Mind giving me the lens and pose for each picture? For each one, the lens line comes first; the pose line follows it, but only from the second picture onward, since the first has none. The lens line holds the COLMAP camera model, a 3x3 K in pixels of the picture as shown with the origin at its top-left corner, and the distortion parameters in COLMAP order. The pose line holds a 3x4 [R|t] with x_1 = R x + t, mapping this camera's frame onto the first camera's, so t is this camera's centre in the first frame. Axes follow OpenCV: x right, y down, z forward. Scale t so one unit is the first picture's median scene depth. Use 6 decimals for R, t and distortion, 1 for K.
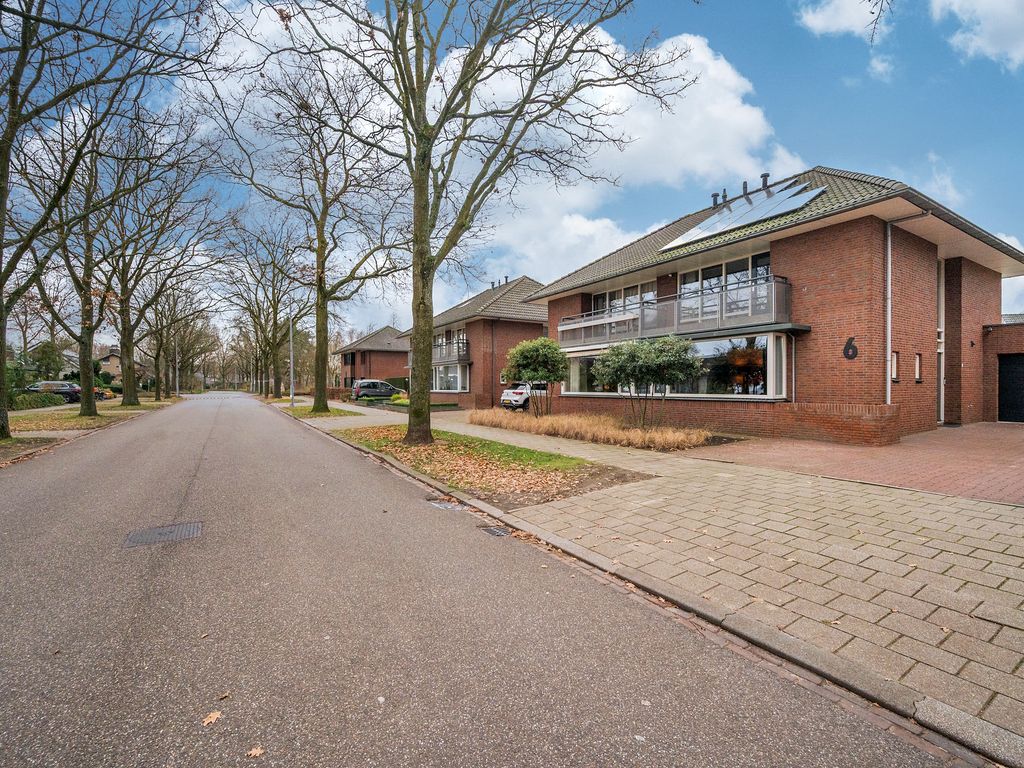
lens RADIAL K [[460.1, 0, 530.0], [0, 460.1, 390.9], [0, 0, 1]] dist [-0.000938, -0.001122]
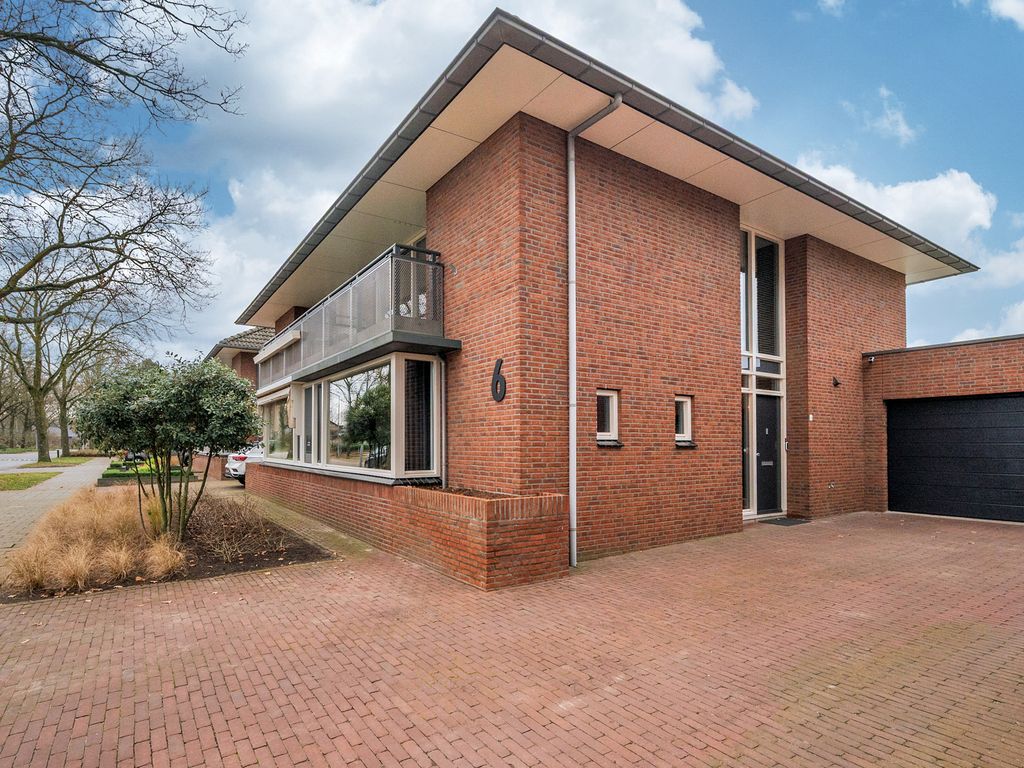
lens RADIAL K [[523.3, 0, 494.4], [0, 523.3, 435.5], [0, 0, 1]] dist [0.002305, -0.006634]
pose [[0.999998, 0.001657, 0.001423, 0.579477], [-0.001609, 0.999467, -0.032602, -0.011670], [-0.001477, 0.032599, 0.999467, 0.359571]]
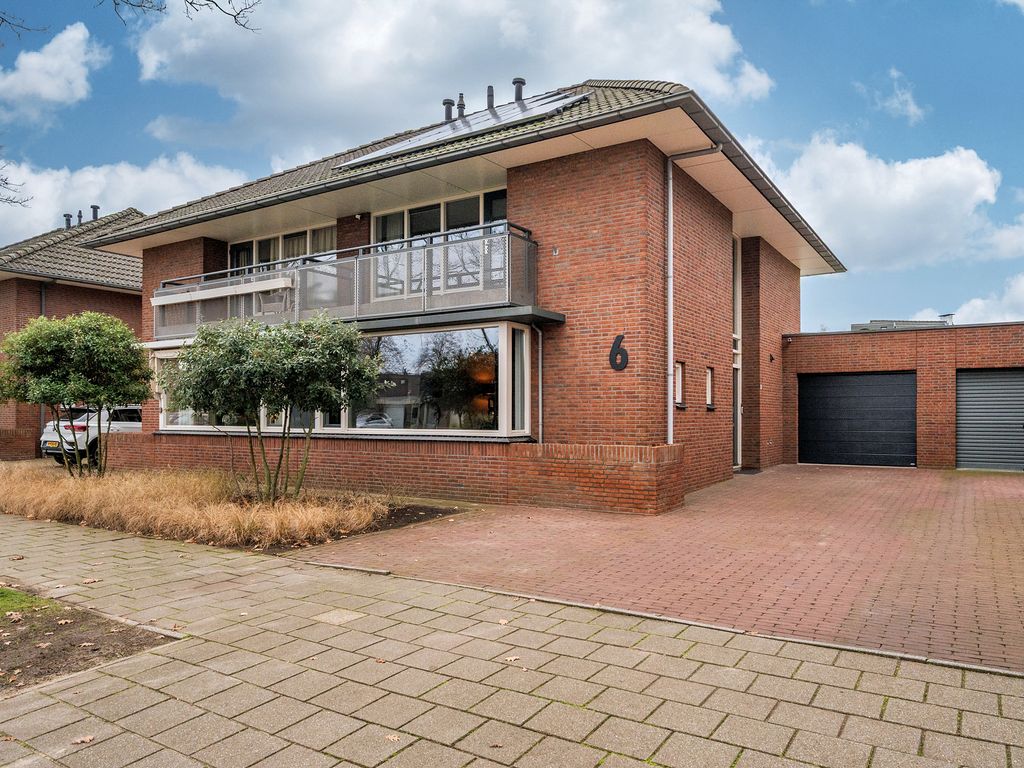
lens RADIAL K [[693.3, 0, 532.0], [0, 693.3, 413.5], [0, 0, 1]] dist [-0.001733, -0.004188]
pose [[0.907354, 0.004601, 0.420341, 0.172192], [0.001020, 0.999913, -0.013148, -0.000395], [-0.420365, 0.012359, 0.907271, 0.179153]]
